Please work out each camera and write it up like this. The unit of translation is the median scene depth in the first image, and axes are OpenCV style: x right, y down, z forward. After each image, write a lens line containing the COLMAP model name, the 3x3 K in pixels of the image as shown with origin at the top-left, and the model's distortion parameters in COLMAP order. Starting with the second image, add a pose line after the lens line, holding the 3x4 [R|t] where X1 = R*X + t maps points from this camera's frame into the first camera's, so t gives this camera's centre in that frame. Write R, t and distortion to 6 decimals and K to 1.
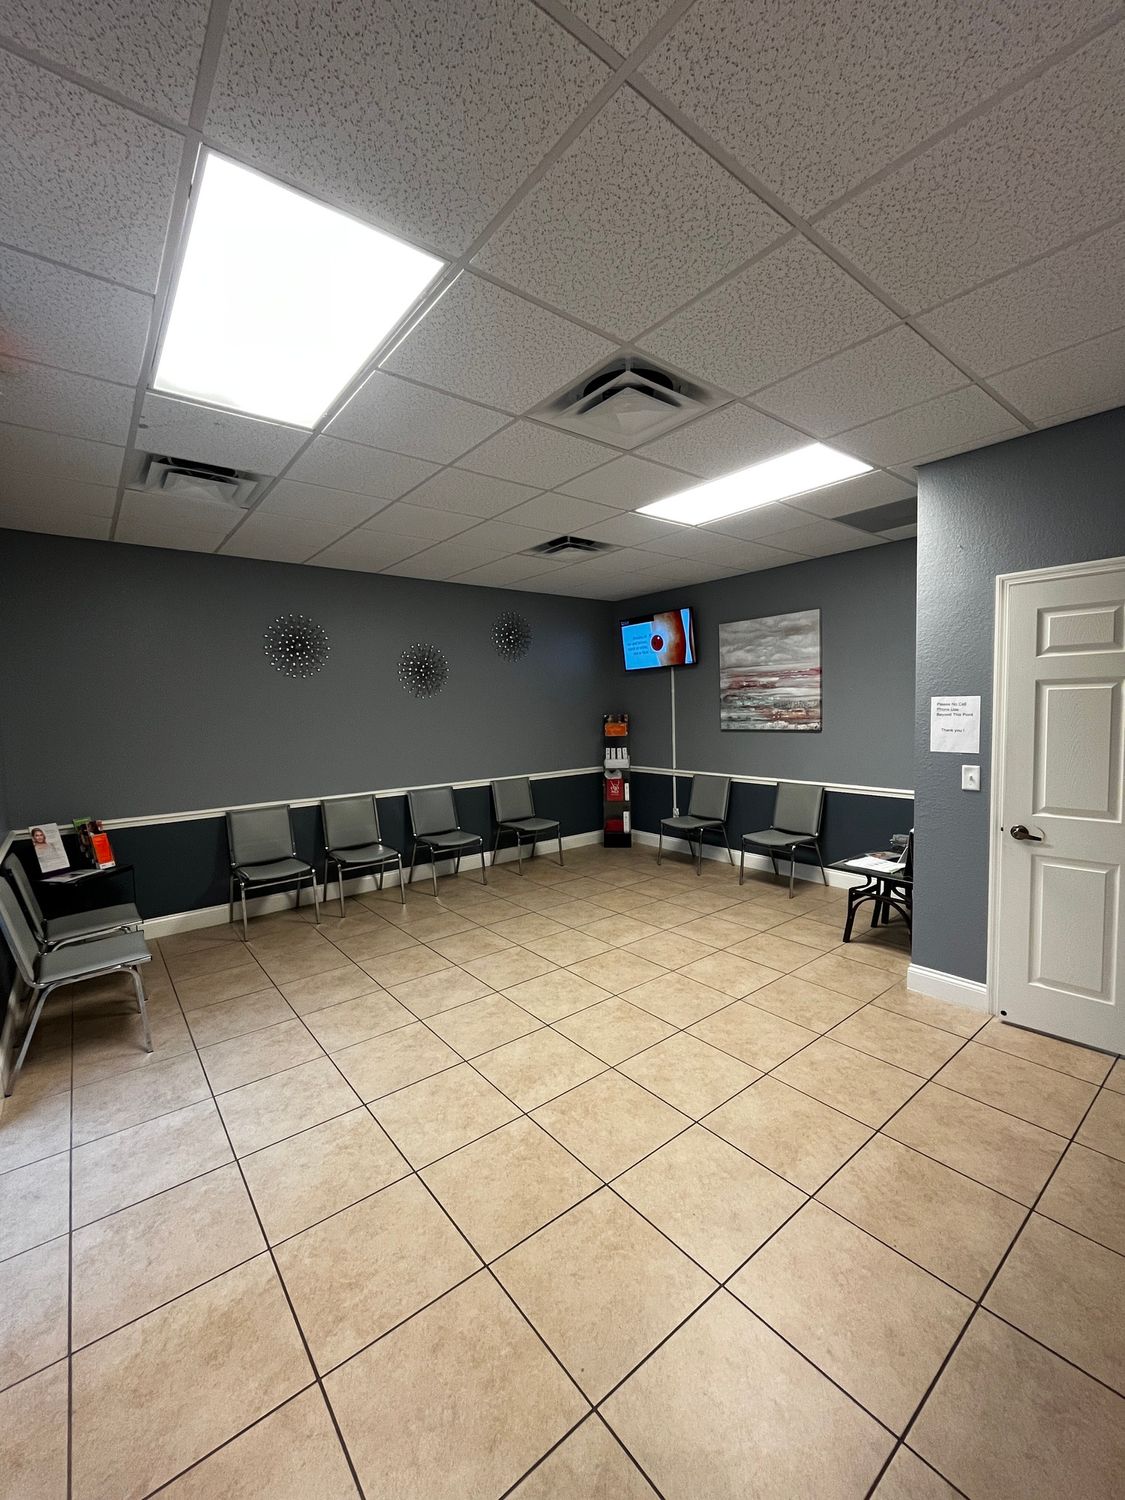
lens RADIAL K [[606.6, 0, 562.6], [0, 606.6, 743.6], [0, 0, 1]] dist [0.000288, -0.000191]
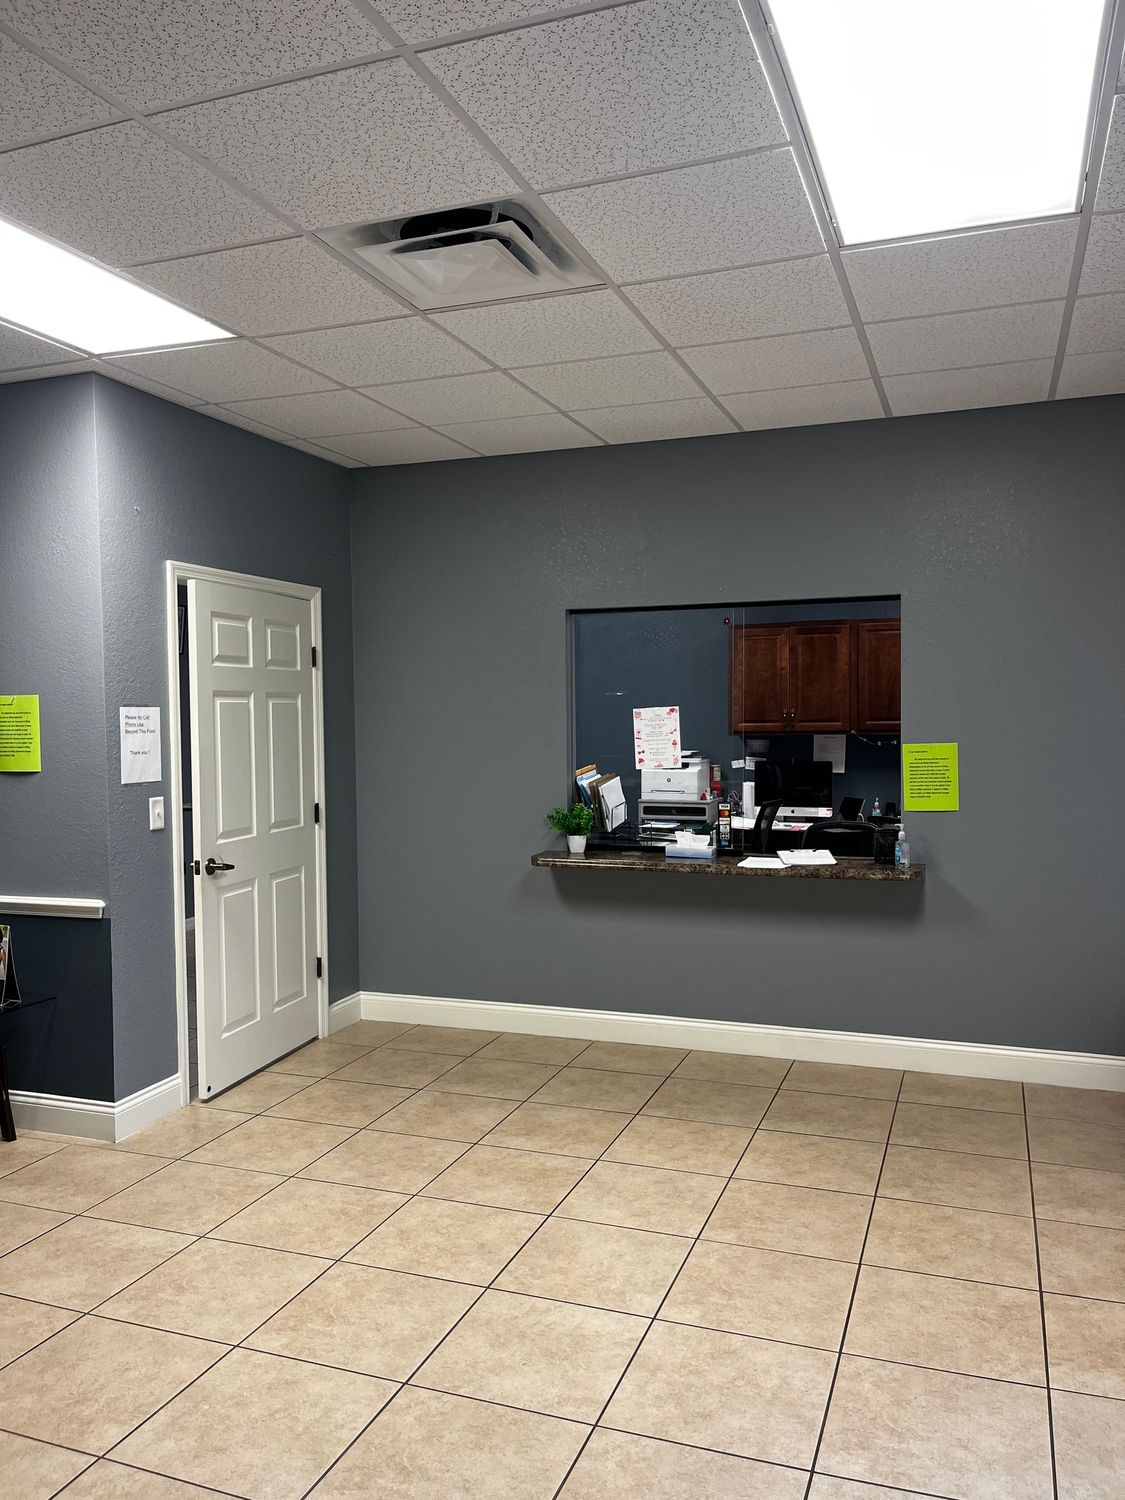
lens RADIAL K [[1132.9, 0, 558.8], [0, 1132.9, 752.8], [0, 0, 1]] dist [-0.003363, -0.008223]
pose [[-0.505822, 0.001486, 0.862637, -0.936037], [0.080238, 0.995744, 0.045334, -0.050391], [-0.858898, 0.092147, -0.503789, 1.455986]]
